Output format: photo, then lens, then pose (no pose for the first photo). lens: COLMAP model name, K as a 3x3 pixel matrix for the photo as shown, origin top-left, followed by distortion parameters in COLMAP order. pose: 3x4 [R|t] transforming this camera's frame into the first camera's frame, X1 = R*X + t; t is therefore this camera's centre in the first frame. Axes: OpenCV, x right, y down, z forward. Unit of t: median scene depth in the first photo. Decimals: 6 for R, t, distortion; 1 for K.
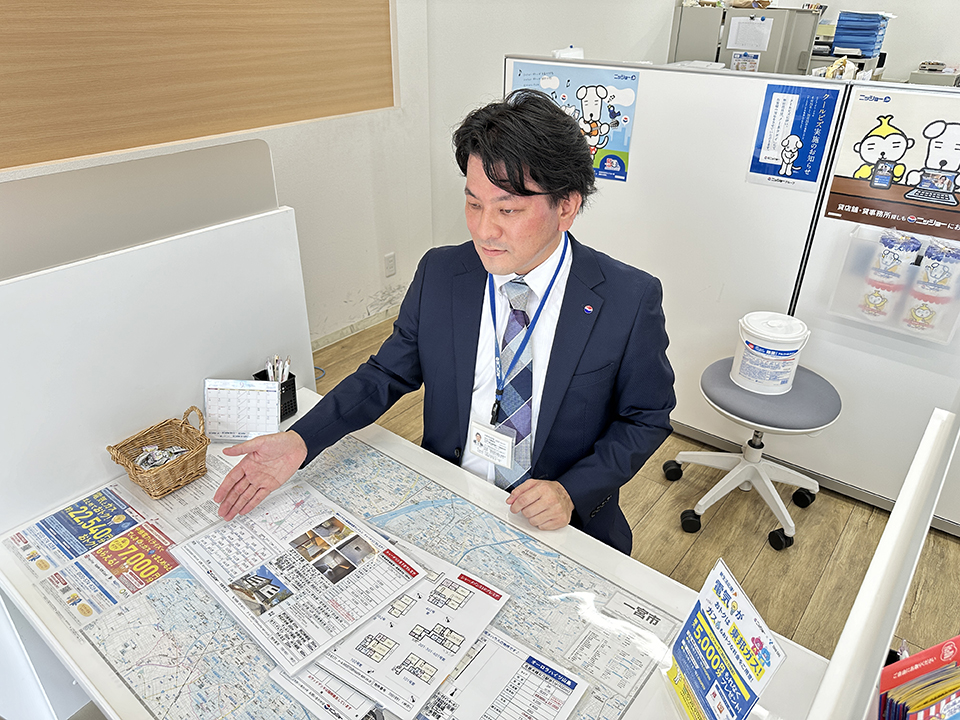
lens RADIAL K [[684.3, 0, 478.2], [0, 684.3, 359.4], [0, 0, 1]] dist [-0.002957, -0.011225]
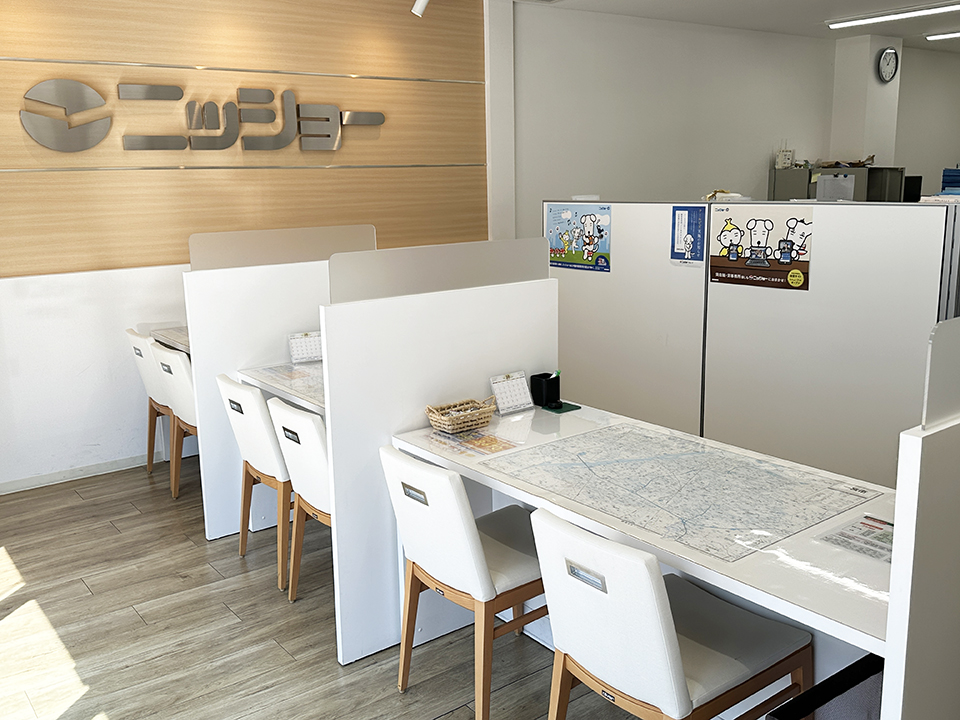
lens RADIAL K [[890.6, 0, 481.1], [0, 890.6, 360.7], [0, 0, 1]] dist [0.004737, 0.000000]
pose [[0.965310, 0.013408, -0.260763, 0.540514], [-0.086468, 0.958745, -0.270796, 0.581856], [0.246375, 0.283950, 0.926646, -1.012968]]
